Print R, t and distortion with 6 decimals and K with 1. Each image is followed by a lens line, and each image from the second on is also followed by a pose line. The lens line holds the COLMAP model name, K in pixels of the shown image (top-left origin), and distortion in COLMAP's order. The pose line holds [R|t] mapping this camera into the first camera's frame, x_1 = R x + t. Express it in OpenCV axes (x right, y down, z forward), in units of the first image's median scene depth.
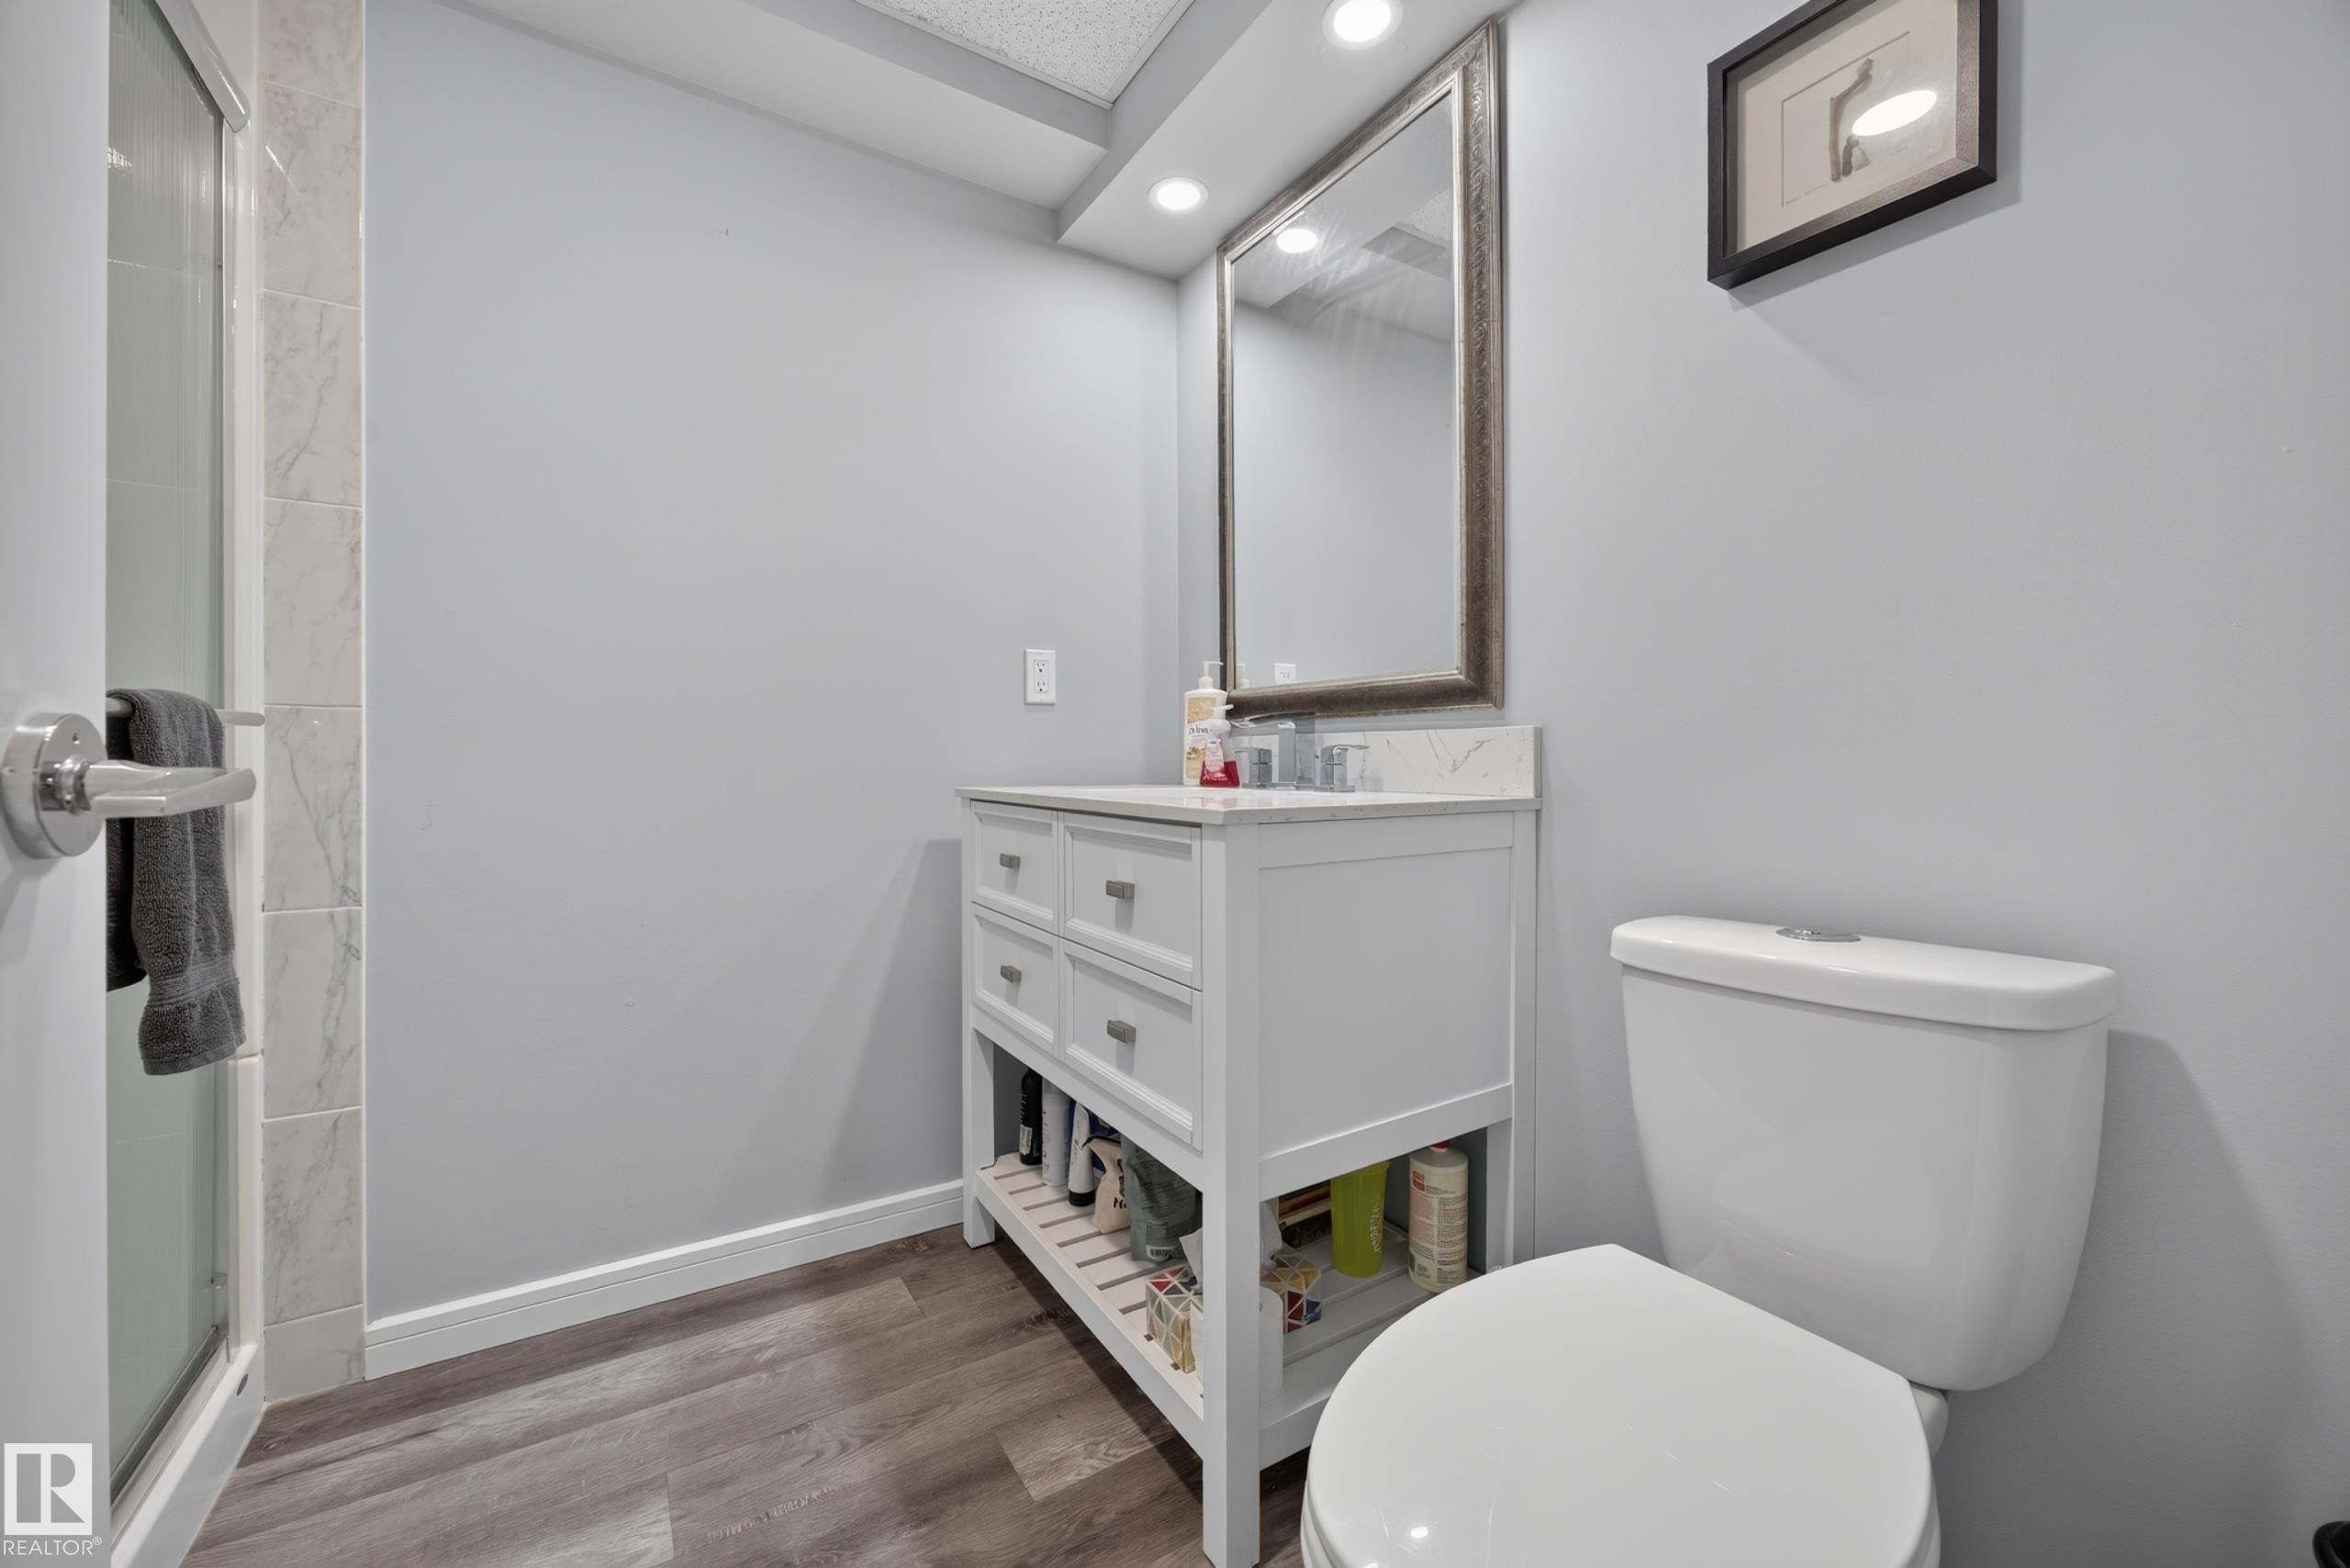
lens RADIAL K [[911.9, 0, 1181.1], [0, 911.9, 767.4], [0, 0, 1]] dist [-0.012765, 0.002992]
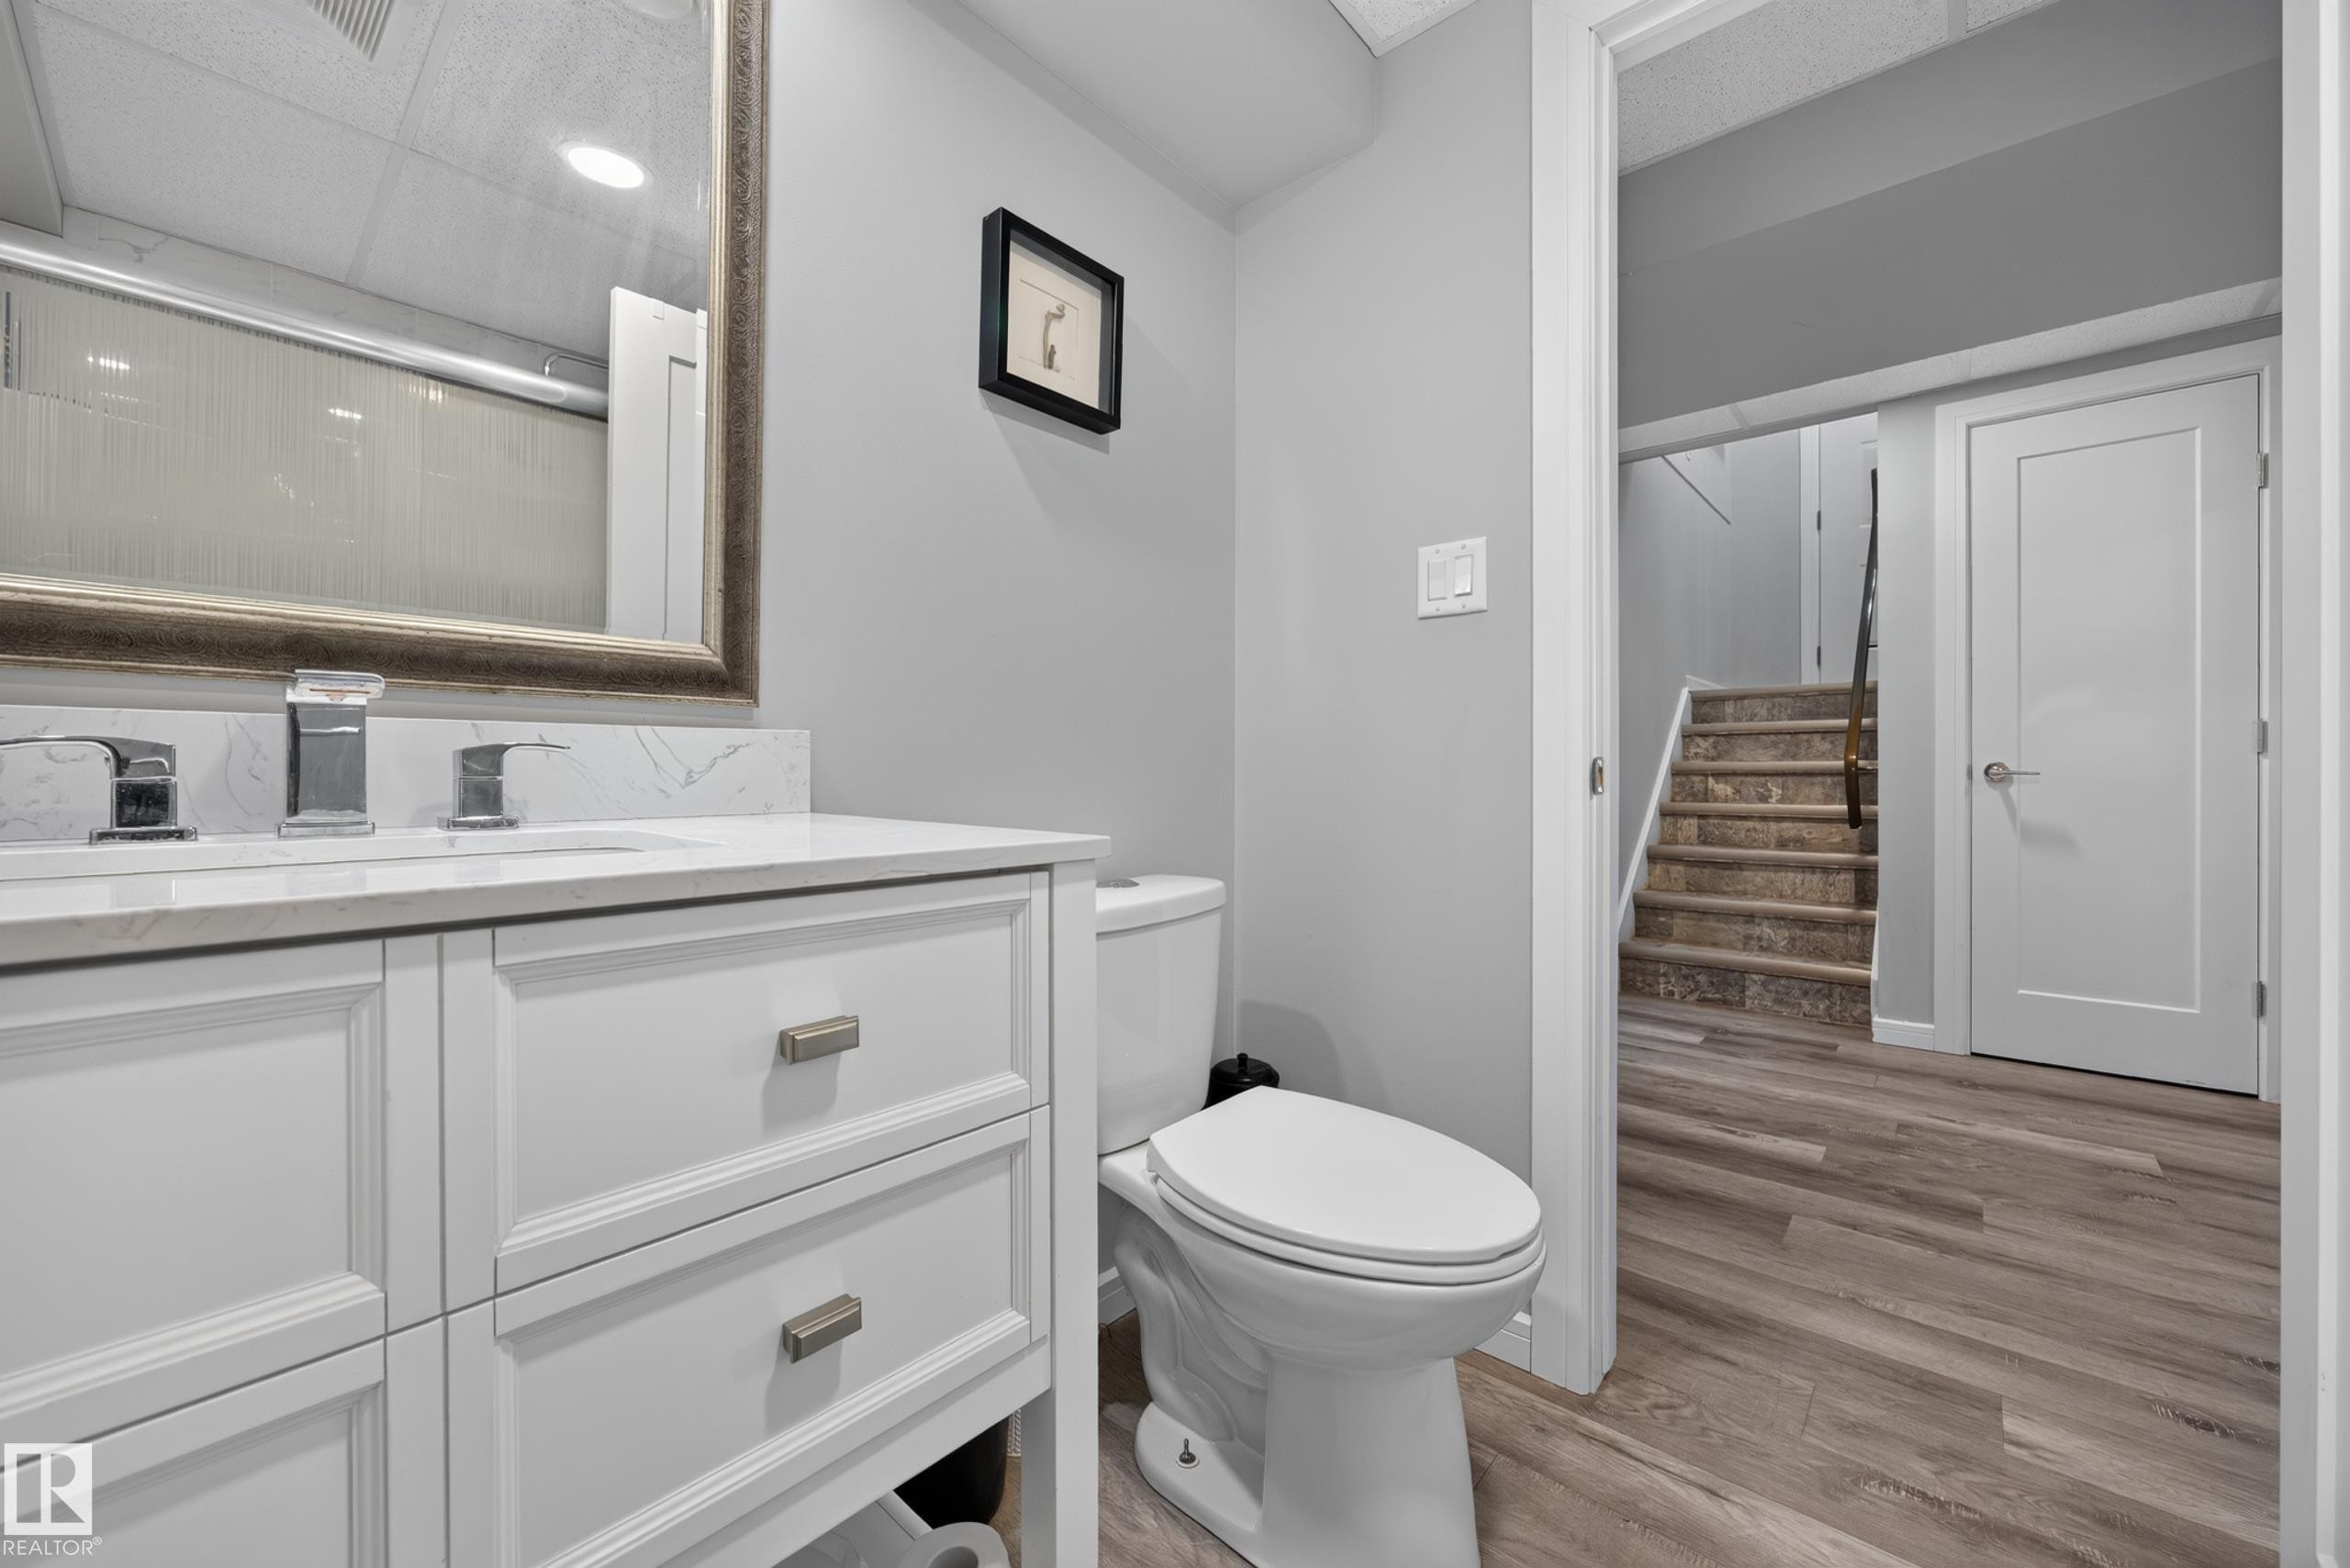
lens RADIAL K [[911.9, 0, 1182.5], [0, 911.9, 773.5], [0, 0, 1]] dist [-0.012765, 0.002992]
pose [[-0.269761, -0.007310, 0.962899, -0.552854], [0.003924, 0.999955, 0.008690, -0.010969], [-0.962919, 0.006122, -0.269721, 0.890284]]
